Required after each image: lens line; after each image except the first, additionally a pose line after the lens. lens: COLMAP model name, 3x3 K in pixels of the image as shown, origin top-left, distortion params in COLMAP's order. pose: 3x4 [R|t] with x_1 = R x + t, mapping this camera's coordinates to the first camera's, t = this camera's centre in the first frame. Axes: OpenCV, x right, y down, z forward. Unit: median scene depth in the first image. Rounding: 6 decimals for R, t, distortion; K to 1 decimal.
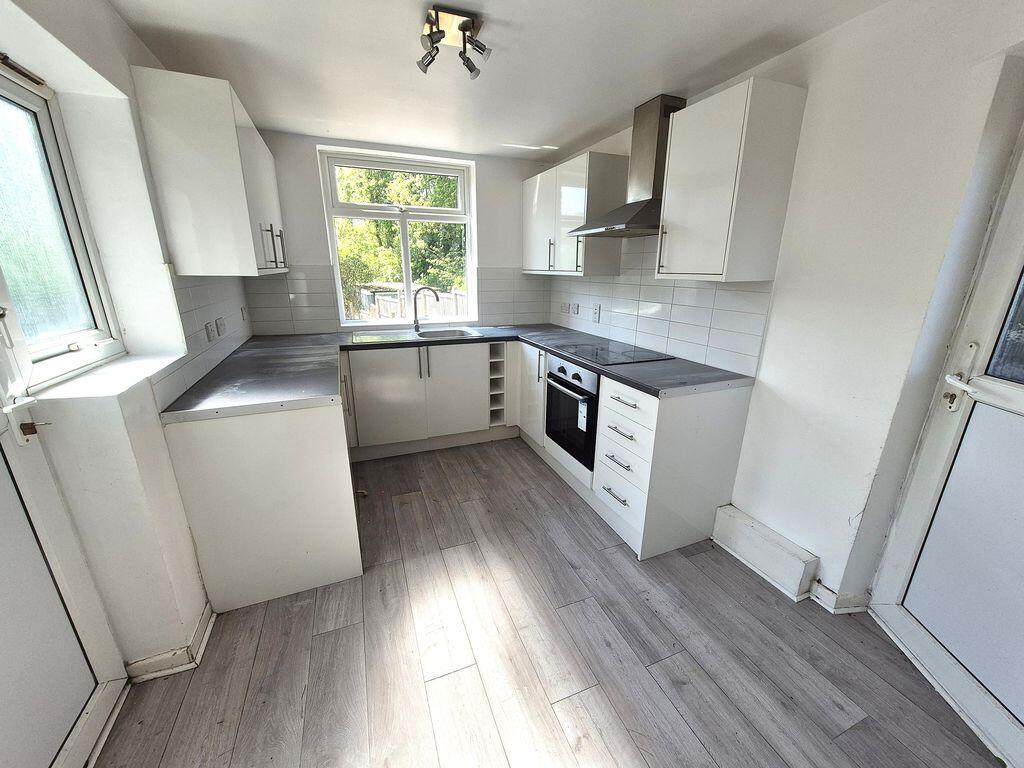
lens RADIAL K [[398.1, 0, 516.6], [0, 398.1, 388.5], [0, 0, 1]] dist [0.003215, -0.004733]
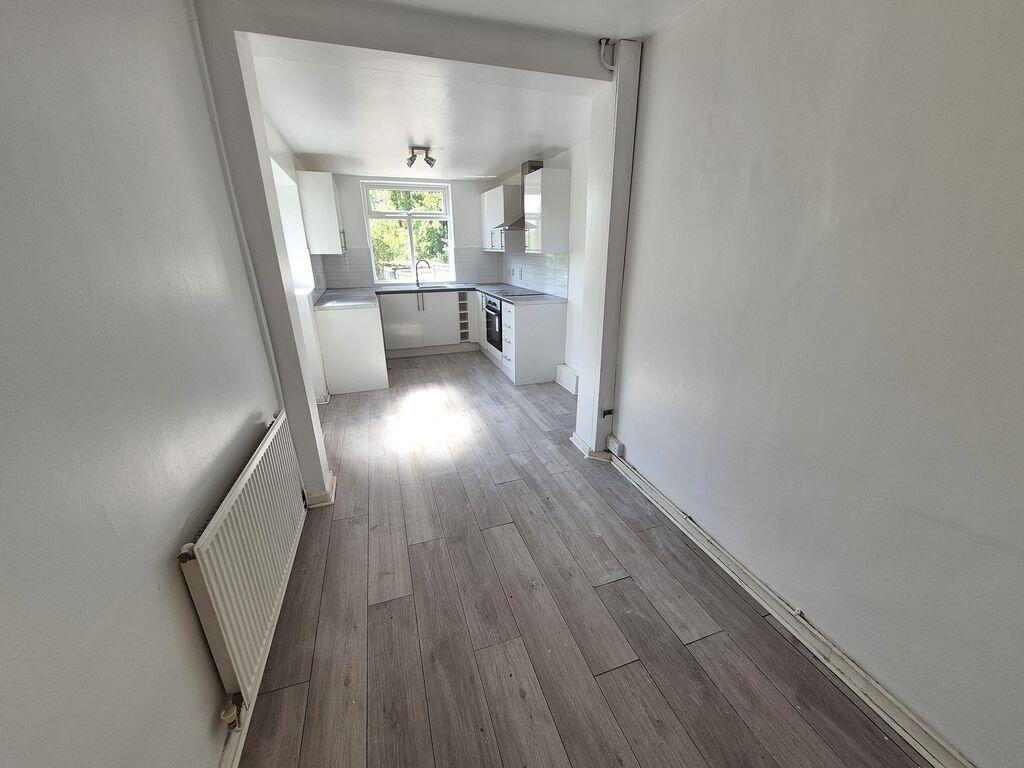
lens RADIAL K [[398.1, 0, 516.6], [0, 398.1, 388.5], [0, 0, 1]] dist [0.003215, -0.004733]
pose [[0.998549, 0.002986, -0.053774, 0.379028], [-0.000178, 0.998639, 0.052154, 0.292176], [0.053857, -0.052069, 0.997190, -1.002592]]
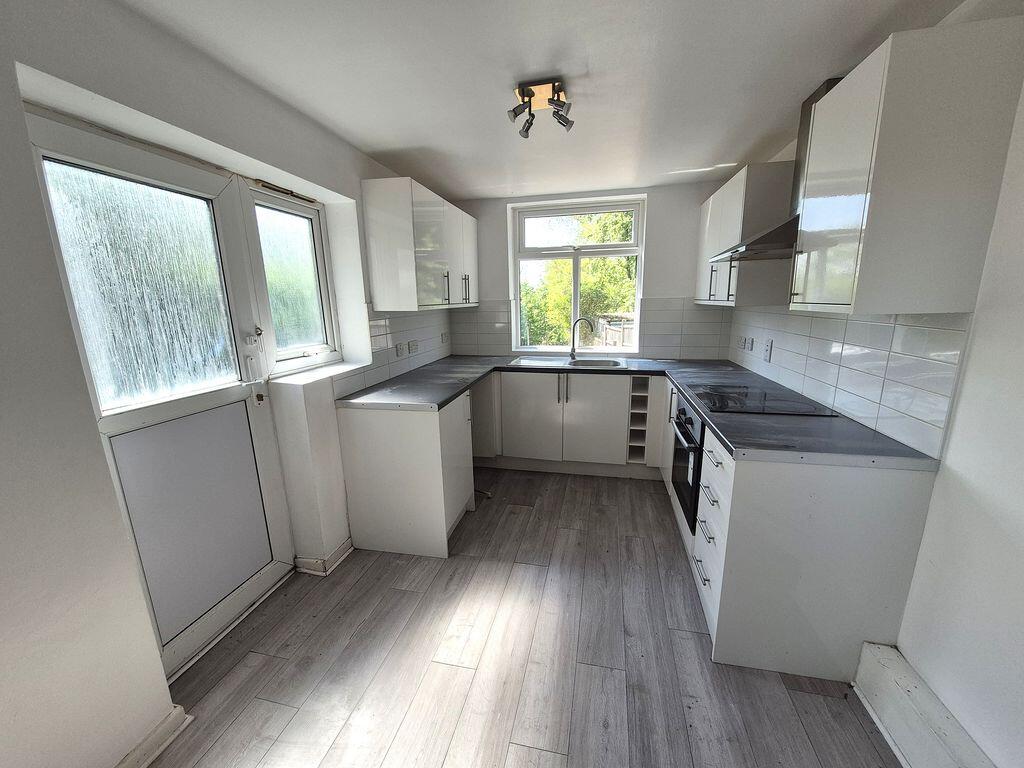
lens RADIAL K [[398.1, 0, 516.6], [0, 398.1, 388.5], [0, 0, 1]] dist [0.003215, -0.004733]
pose [[0.823813, 0.101767, -0.557652, 0.325070], [-0.140684, 0.989680, -0.027222, -0.023843], [0.549127, 0.100879, 0.829628, 0.066352]]
